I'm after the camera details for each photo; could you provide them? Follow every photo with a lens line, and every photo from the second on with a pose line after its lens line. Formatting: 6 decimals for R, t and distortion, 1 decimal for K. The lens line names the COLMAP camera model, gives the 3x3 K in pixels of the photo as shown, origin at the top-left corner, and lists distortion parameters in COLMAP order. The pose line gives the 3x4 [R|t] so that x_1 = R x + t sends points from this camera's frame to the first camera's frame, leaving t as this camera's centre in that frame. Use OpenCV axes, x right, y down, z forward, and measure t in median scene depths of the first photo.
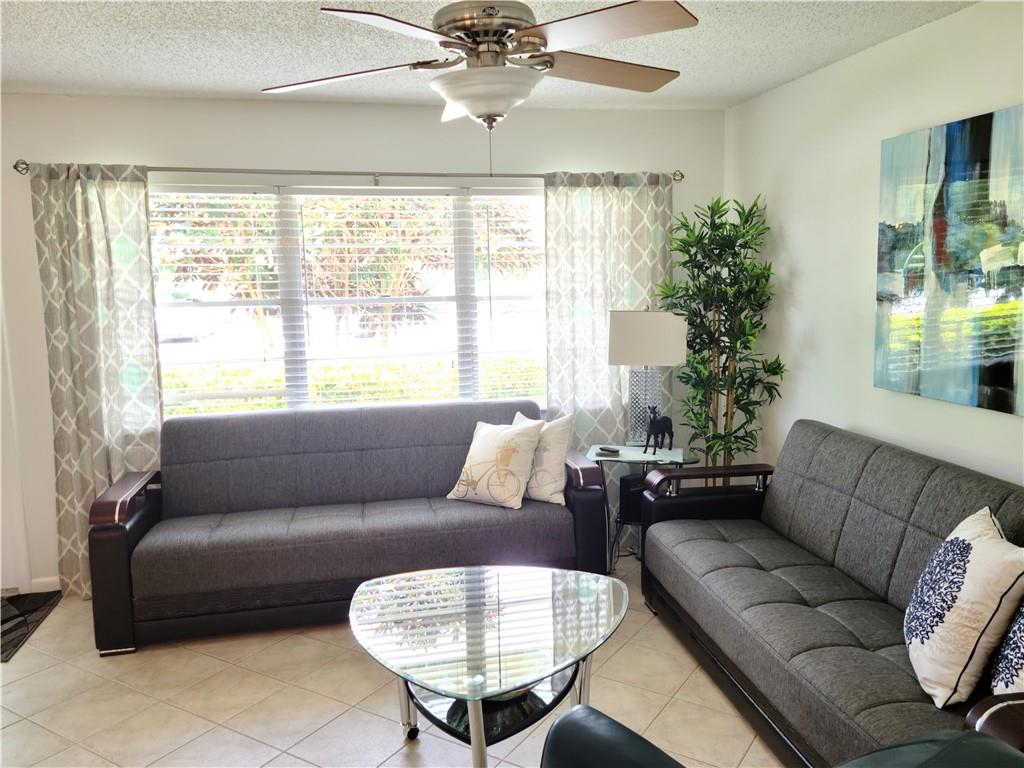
lens RADIAL K [[805.8, 0, 507.2], [0, 805.8, 379.7], [0, 0, 1]] dist [0.107137, -0.101301]
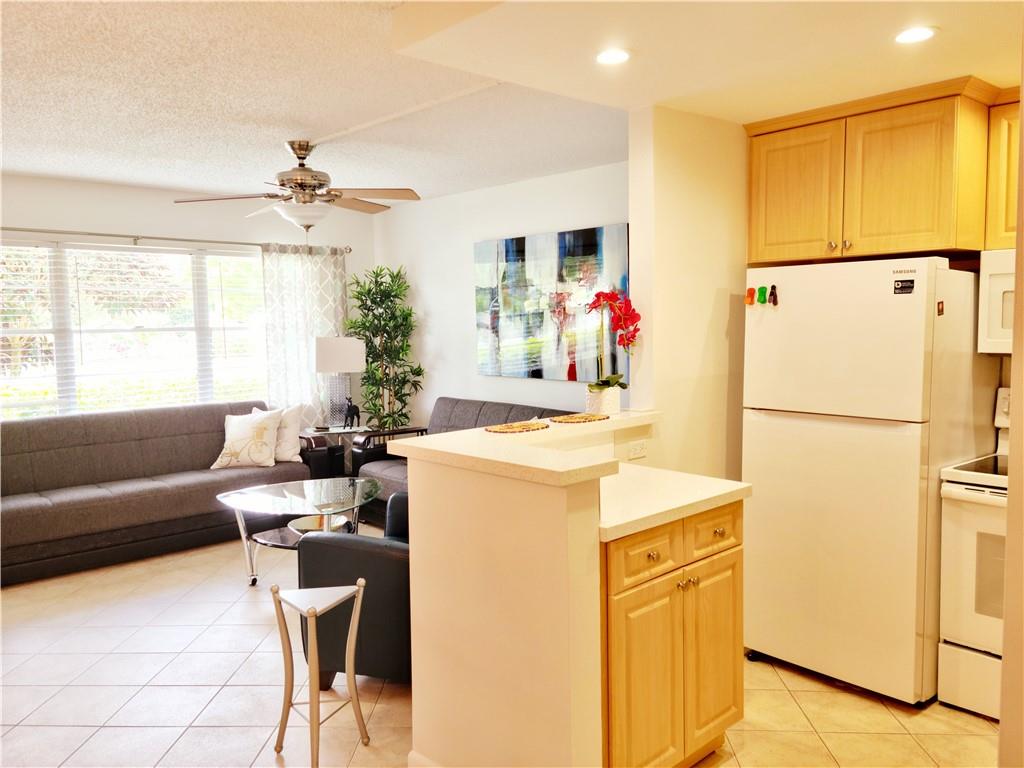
lens RADIAL K [[805.8, 0, 511.8], [0, 805.8, 378.4], [0, 0, 1]] dist [0.107137, -0.101301]
pose [[0.863023, -0.032324, 0.504129, -0.341192], [0.063431, 0.996986, -0.044663, 0.088221], [-0.501166, 0.070523, 0.862473, -0.508975]]
